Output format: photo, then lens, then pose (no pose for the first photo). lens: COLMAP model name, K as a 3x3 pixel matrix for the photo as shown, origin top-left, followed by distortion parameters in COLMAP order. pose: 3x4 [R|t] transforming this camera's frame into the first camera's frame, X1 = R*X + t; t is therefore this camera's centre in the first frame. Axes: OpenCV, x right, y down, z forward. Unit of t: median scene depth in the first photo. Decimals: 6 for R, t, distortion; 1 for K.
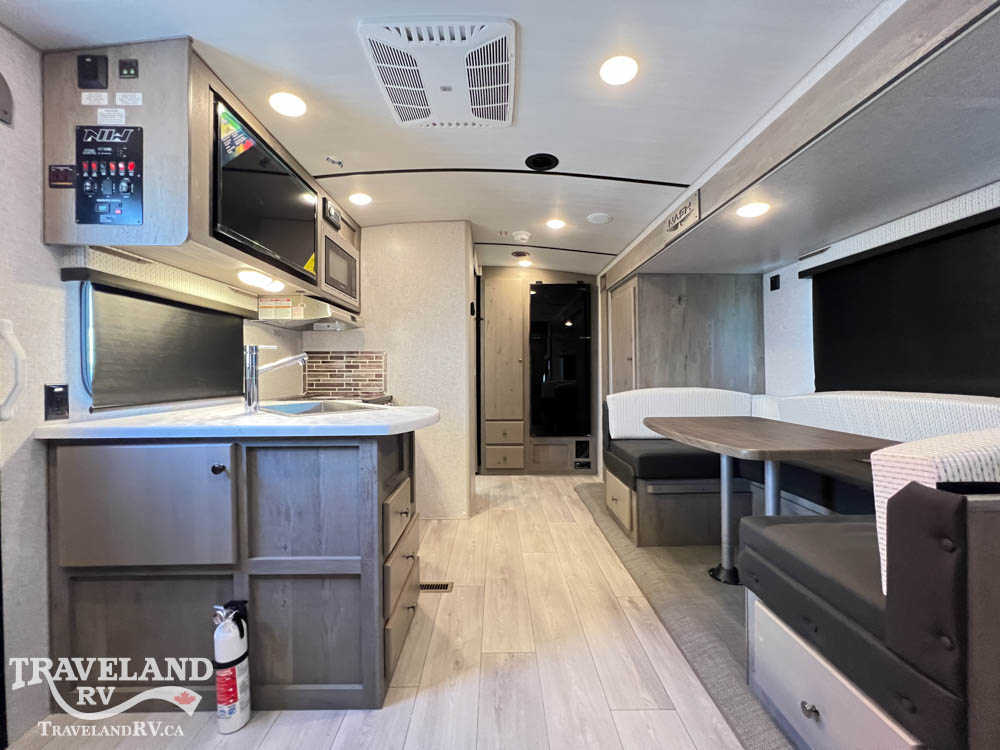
lens RADIAL K [[399.6, 0, 497.5], [0, 399.6, 372.3], [0, 0, 1]] dist [0.000413, 0.000656]
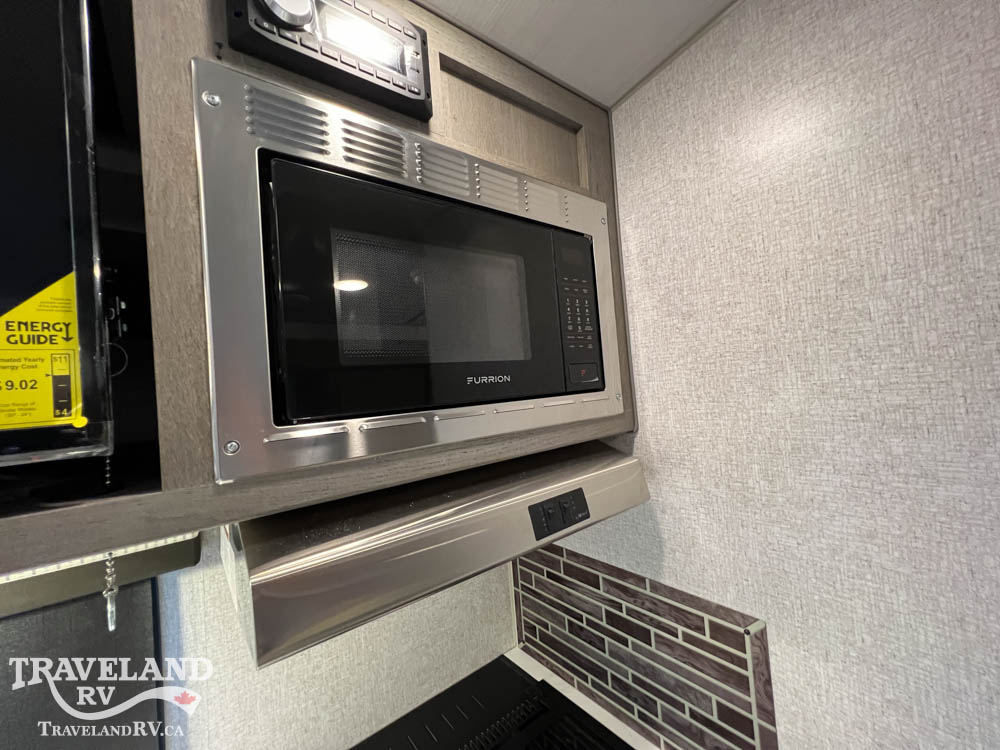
lens RADIAL K [[399.6, 0, 498.5], [0, 399.6, 375.6], [0, 0, 1]] dist [0.000413, 0.000656]
pose [[0.607404, -0.070515, -0.791257, -0.188654], [0.077943, 0.996537, -0.028977, -0.184186], [0.790560, -0.044072, 0.610796, 0.770878]]
